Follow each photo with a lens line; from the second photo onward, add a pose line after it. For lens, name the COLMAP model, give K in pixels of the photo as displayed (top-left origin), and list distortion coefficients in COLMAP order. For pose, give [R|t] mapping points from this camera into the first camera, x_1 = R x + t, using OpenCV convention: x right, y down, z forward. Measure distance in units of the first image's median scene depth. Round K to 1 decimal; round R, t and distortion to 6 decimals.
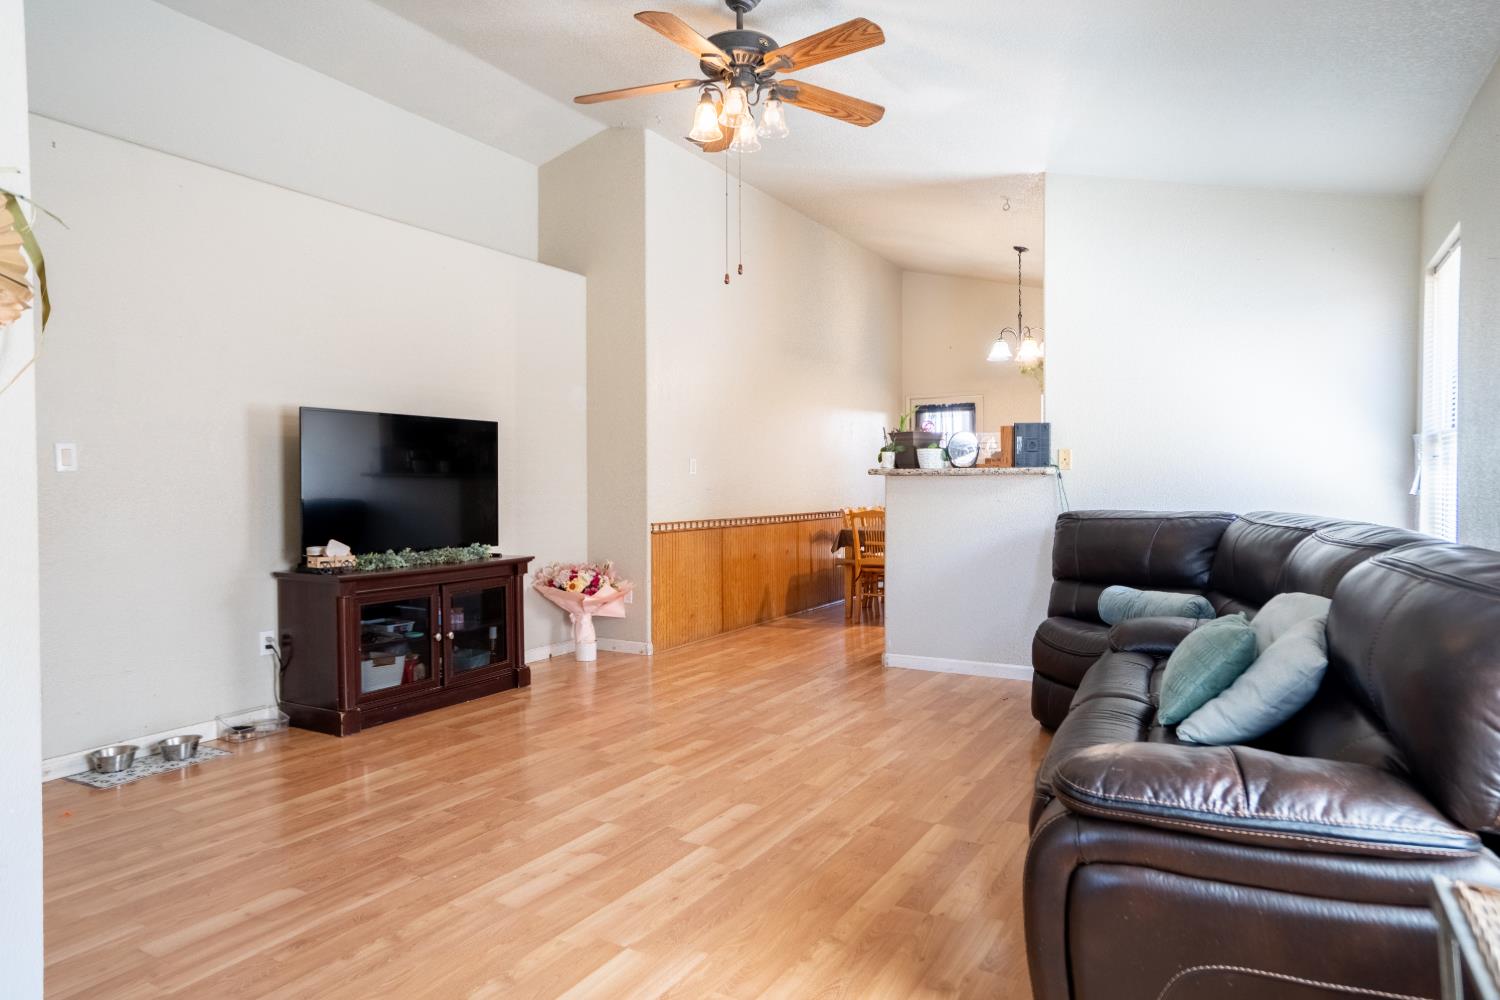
lens RADIAL K [[904.6, 0, 750.0], [0, 904.6, 500.0], [0, 0, 1]] dist [-0.000374, -0.000109]
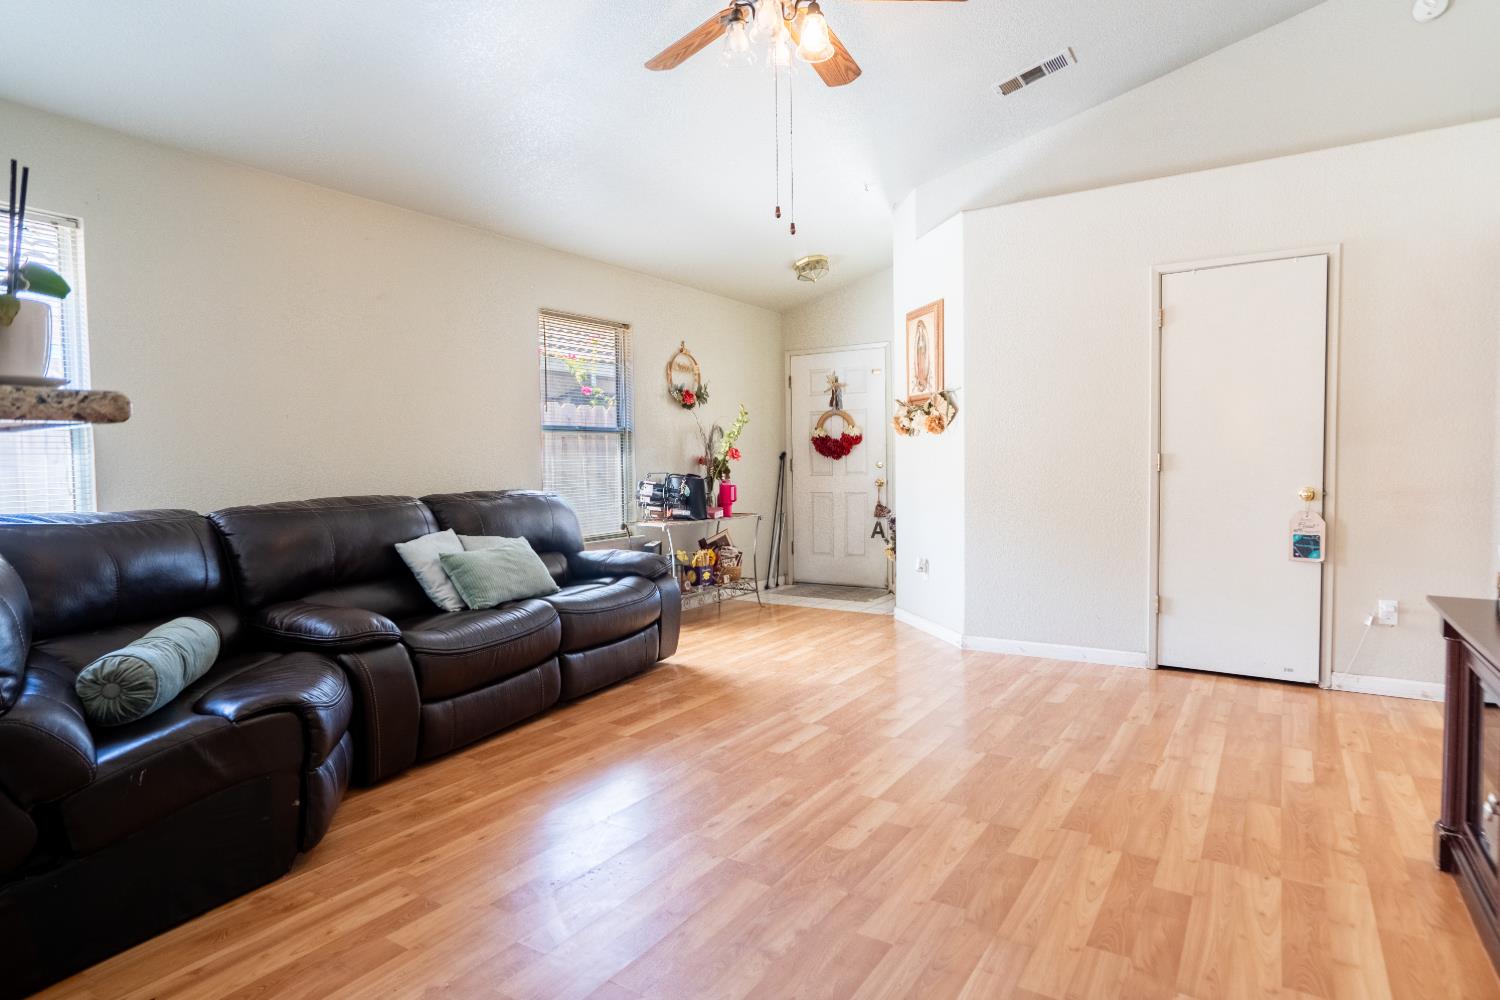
lens RADIAL K [[831.6, 0, 750.0], [0, 831.6, 500.0], [0, 0, 1]] dist [0.000882, 0.000159]
pose [[-0.999208, 0.016316, 0.036295, -0.010103], [0.018673, 0.997673, 0.065574, -0.036538], [-0.035141, 0.066200, -0.997187, 2.054678]]
